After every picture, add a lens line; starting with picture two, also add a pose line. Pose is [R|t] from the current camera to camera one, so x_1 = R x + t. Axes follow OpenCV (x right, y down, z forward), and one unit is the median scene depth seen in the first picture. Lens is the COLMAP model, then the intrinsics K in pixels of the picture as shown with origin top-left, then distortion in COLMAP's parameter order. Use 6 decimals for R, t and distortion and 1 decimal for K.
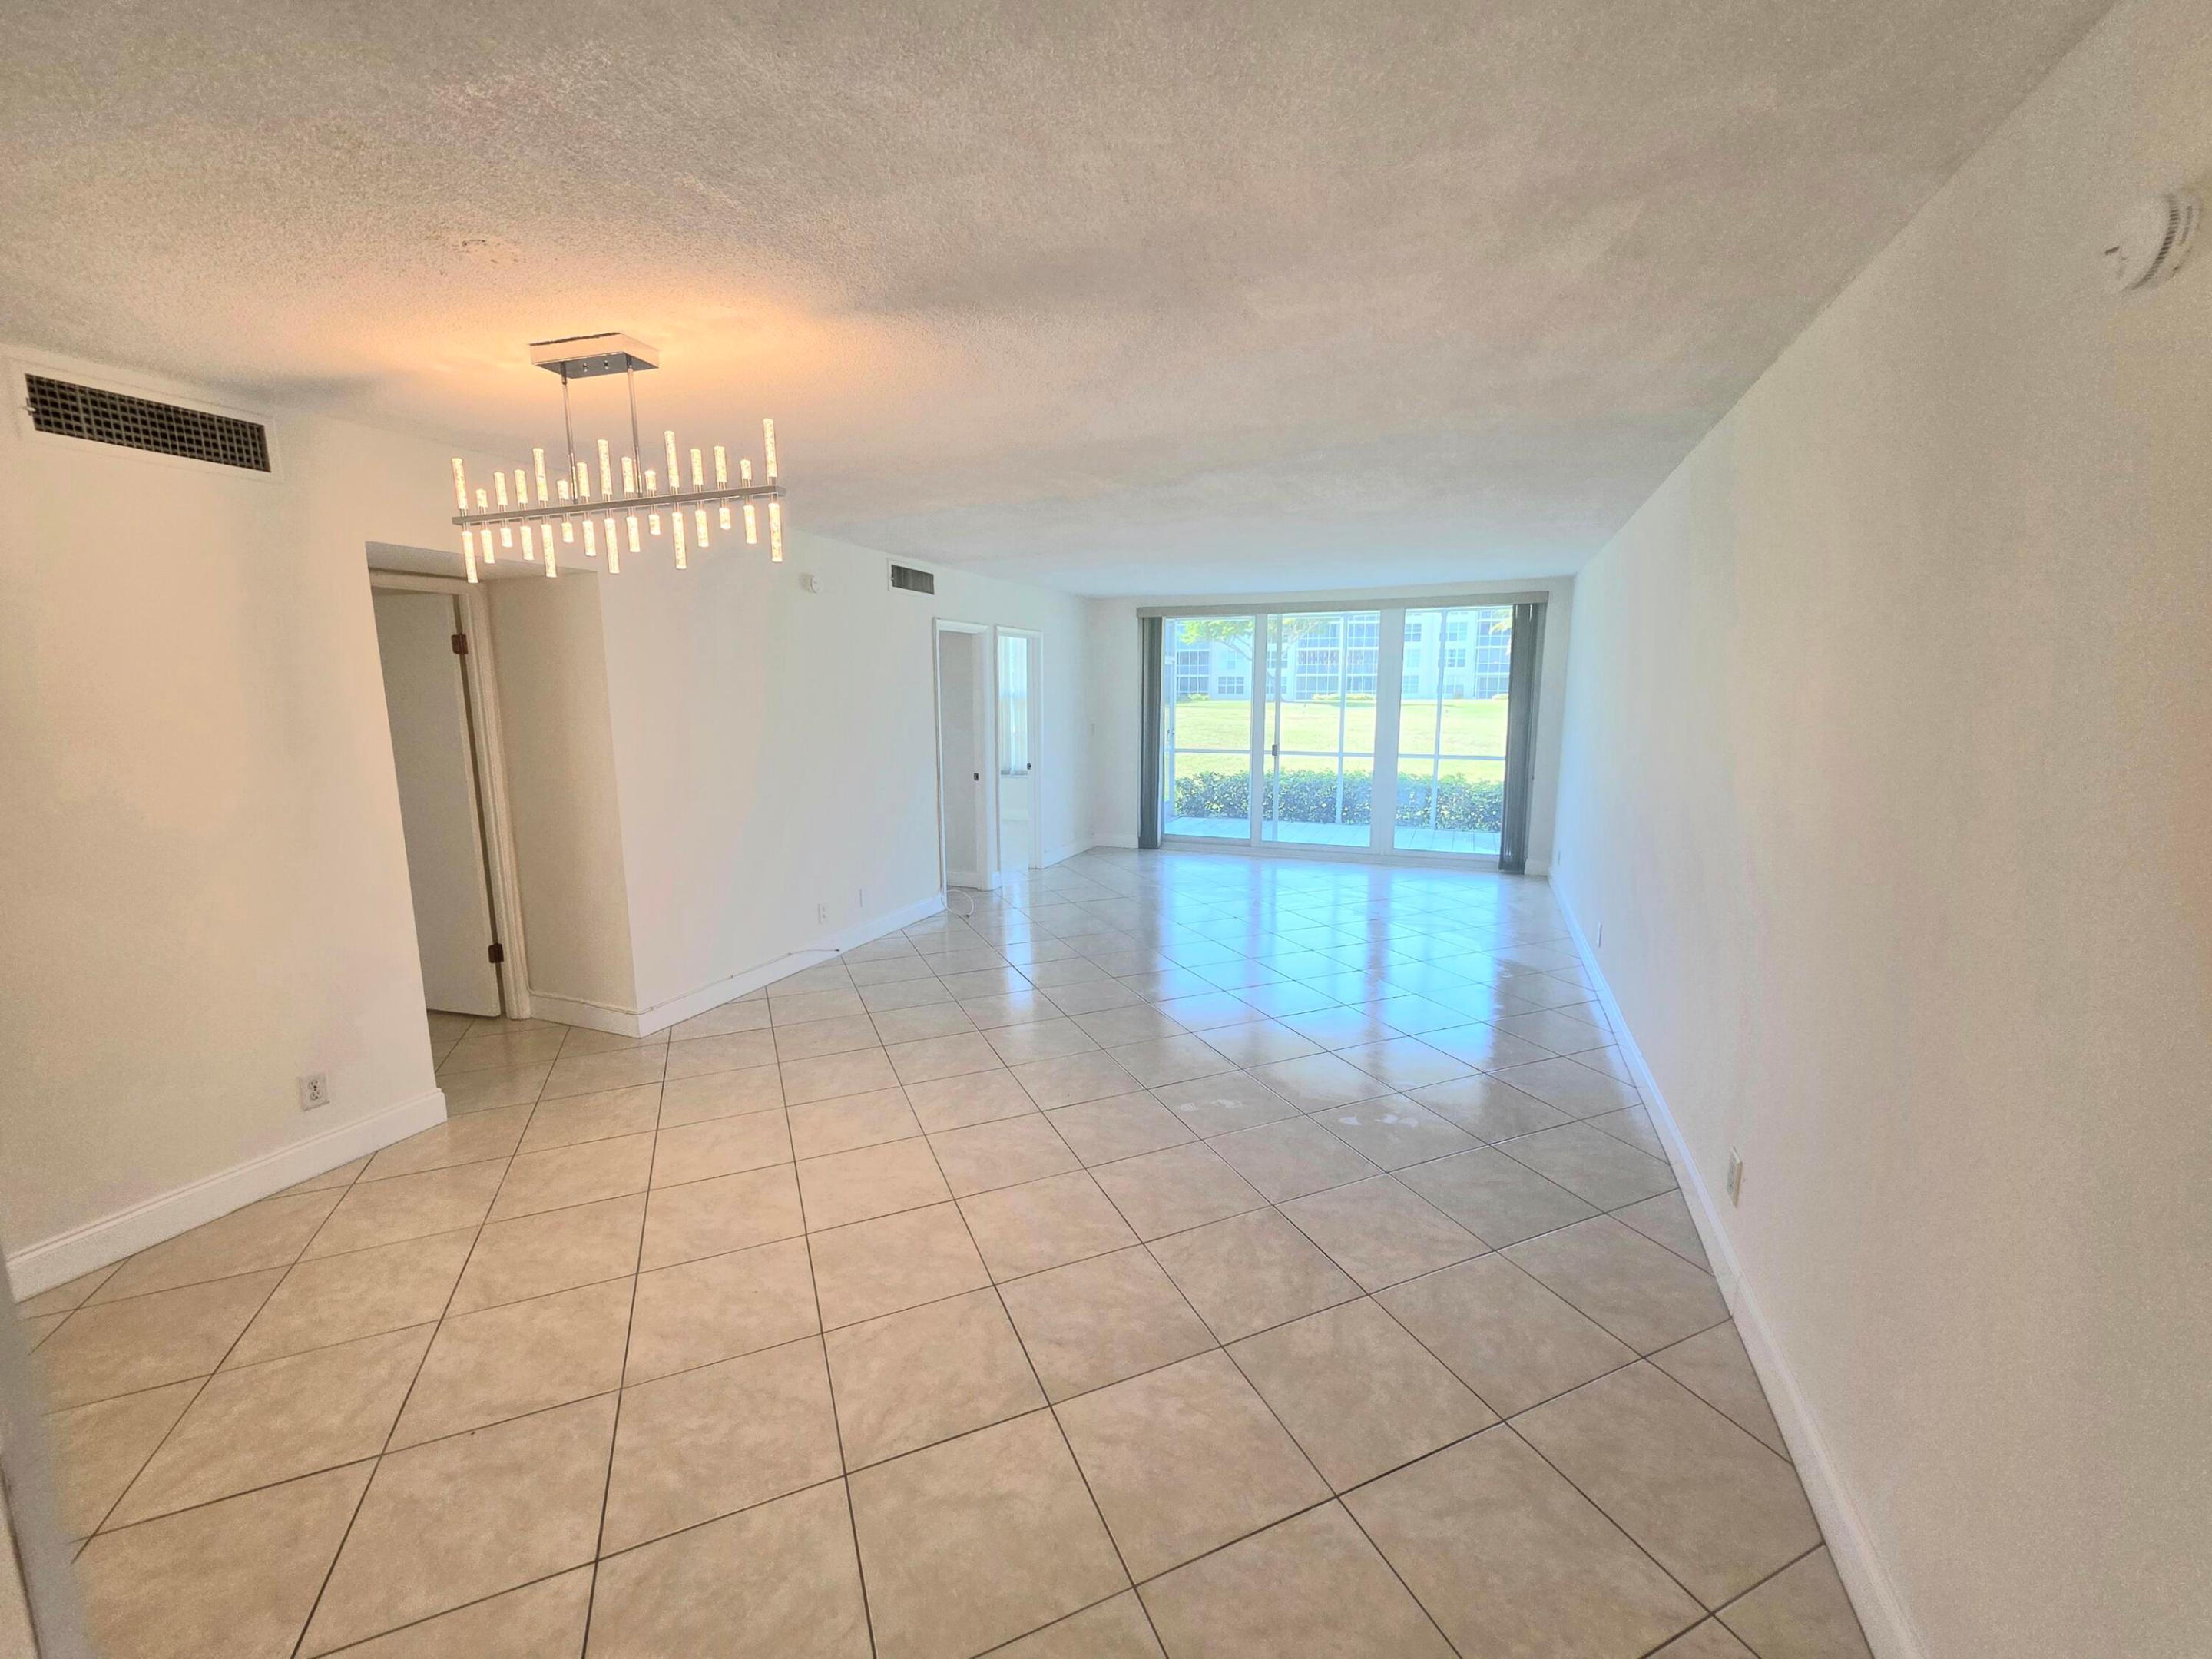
lens RADIAL K [[887.3, 0, 1110.3], [0, 887.3, 830.6], [0, 0, 1]] dist [0.001250, 0.000119]
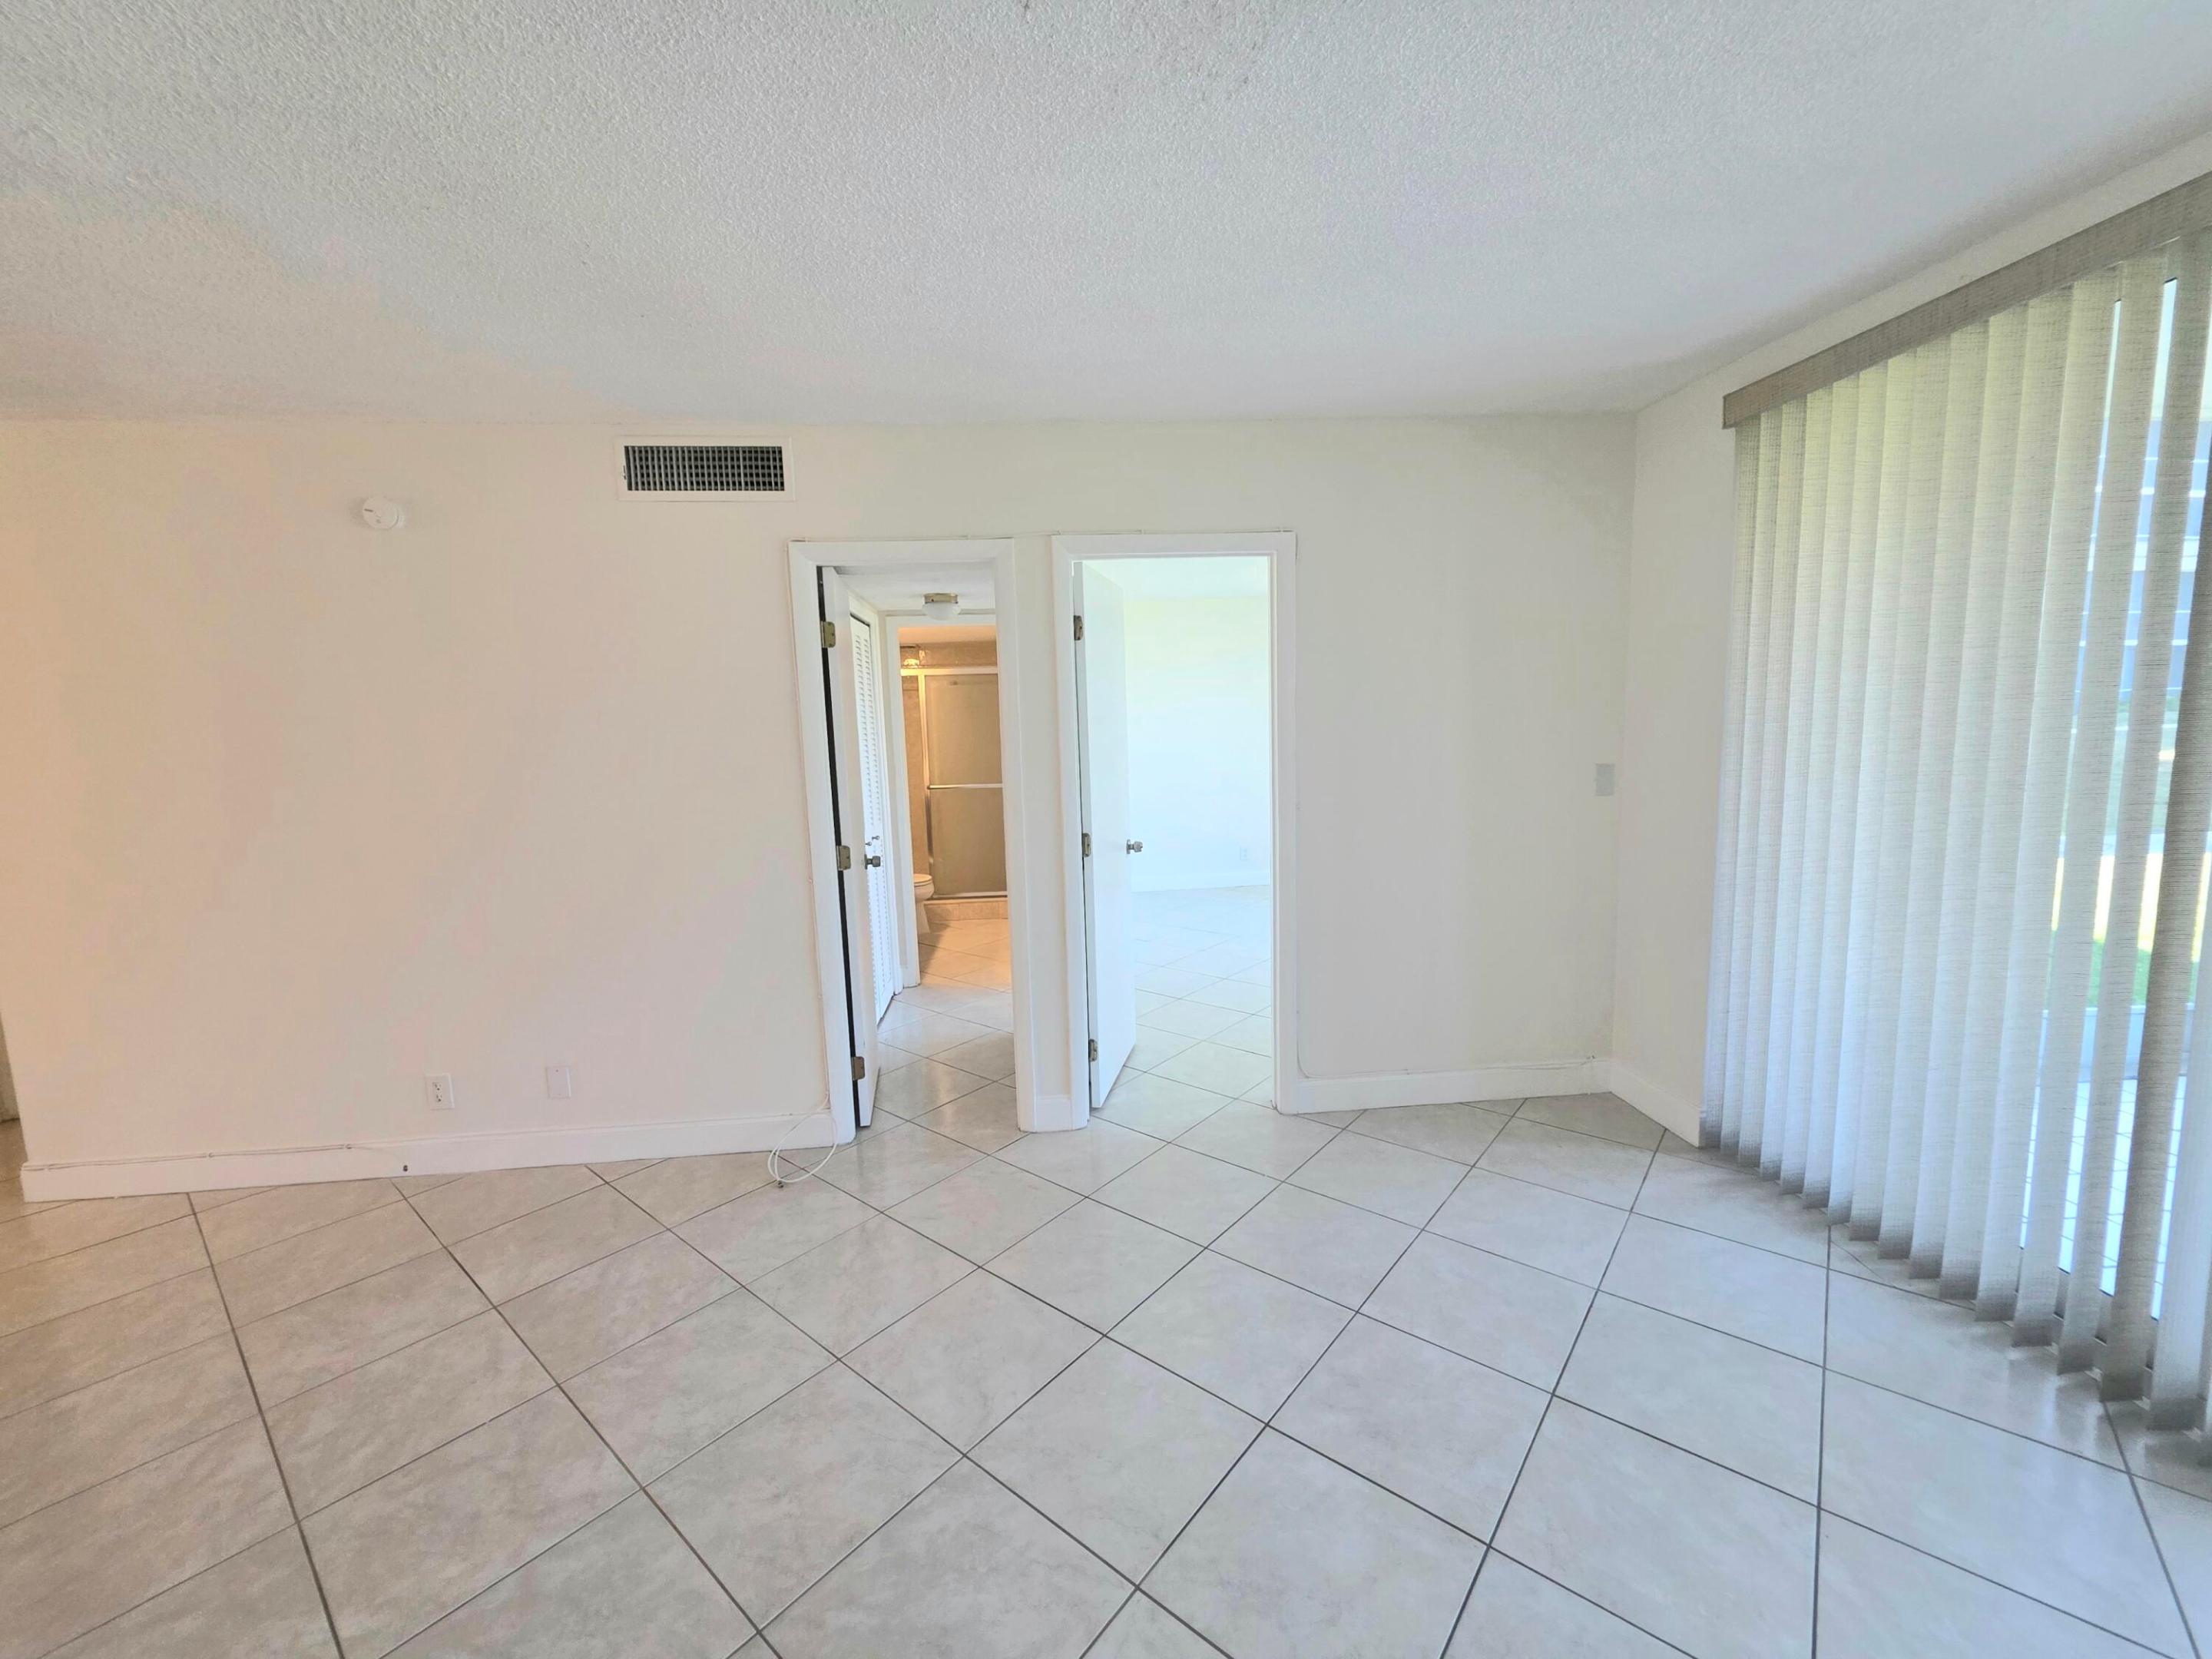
lens RADIAL K [[887.9, 0, 1107.3], [0, 887.9, 826.1], [0, 0, 1]] dist [0.000697, -0.000082]
pose [[0.452212, 0.095413, -0.886792, 0.708376], [-0.108690, 0.992747, 0.051388, -0.299001], [0.885263, 0.073147, 0.459303, 2.146765]]
